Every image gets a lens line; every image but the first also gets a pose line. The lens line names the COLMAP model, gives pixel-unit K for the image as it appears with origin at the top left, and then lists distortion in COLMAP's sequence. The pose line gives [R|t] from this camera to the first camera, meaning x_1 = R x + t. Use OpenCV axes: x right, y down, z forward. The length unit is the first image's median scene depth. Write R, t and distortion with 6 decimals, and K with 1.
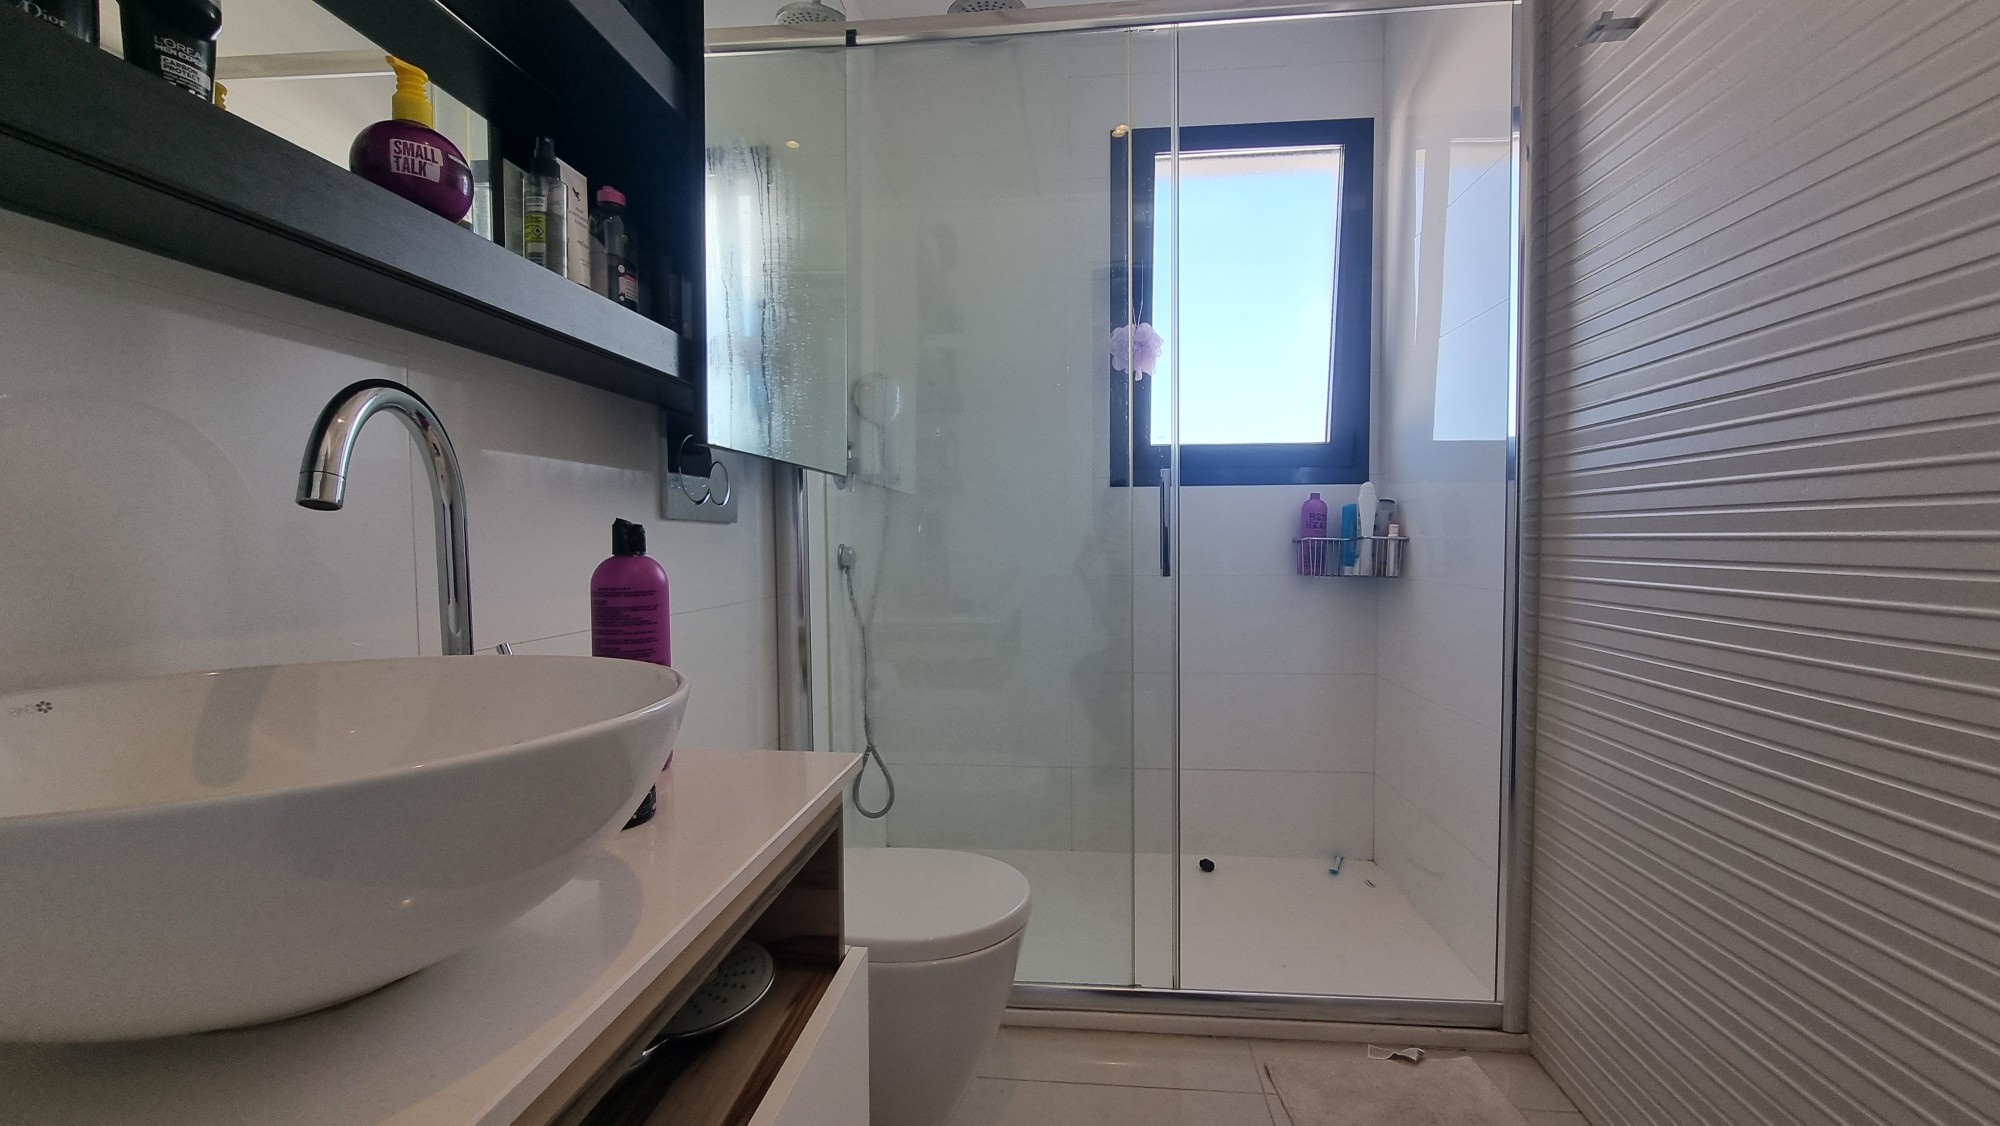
lens RADIAL K [[828.4, 0, 1007.0], [0, 828.4, 575.9], [0, 0, 1]] dist [-0.004064, 0.000580]
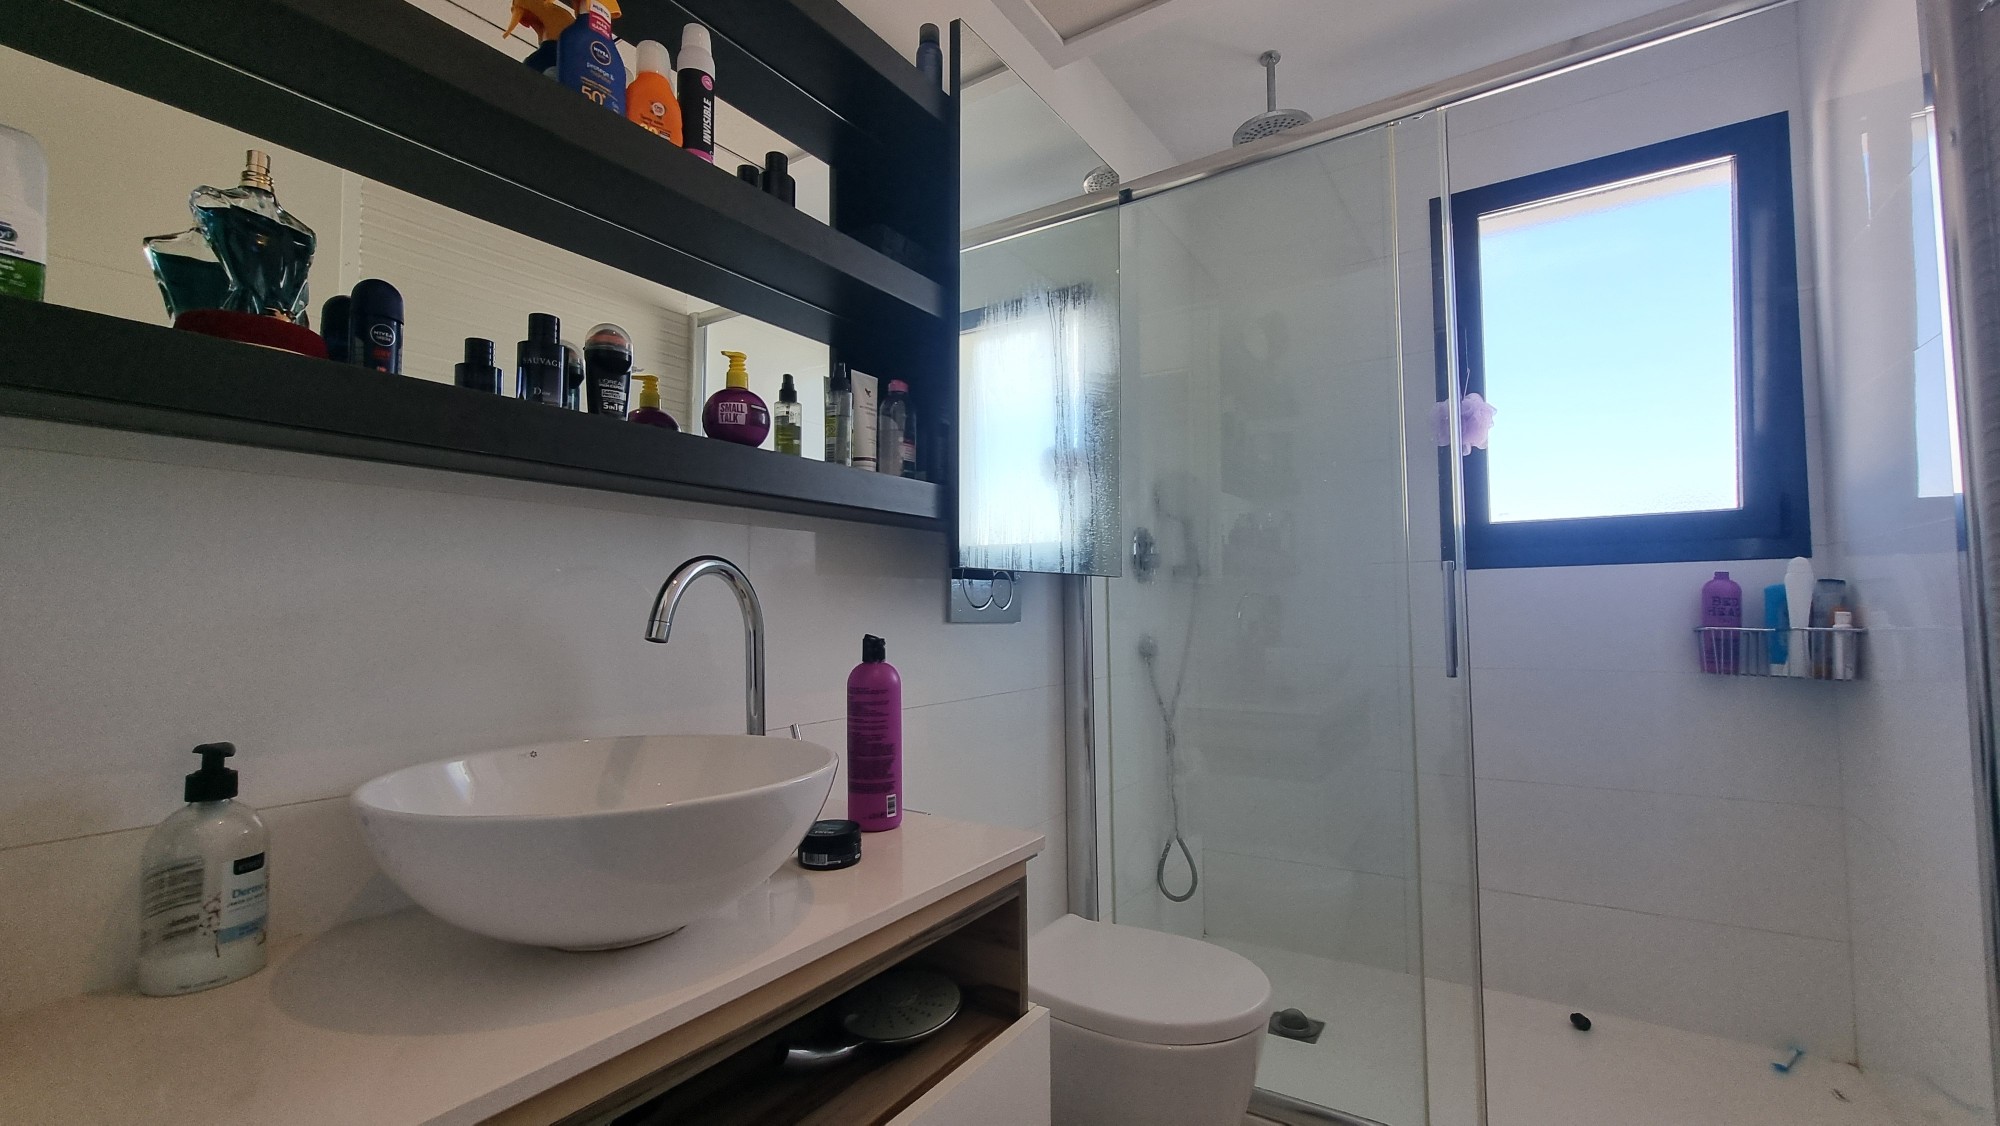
lens RADIAL K [[828.4, 0, 1007.0], [0, 828.4, 575.9], [0, 0, 1]] dist [-0.004064, 0.000580]
pose [[0.887942, -0.025501, -0.459247, 0.140141], [-0.014272, 0.996454, -0.082925, -0.022214], [0.459733, 0.080187, 0.884429, -0.038208]]
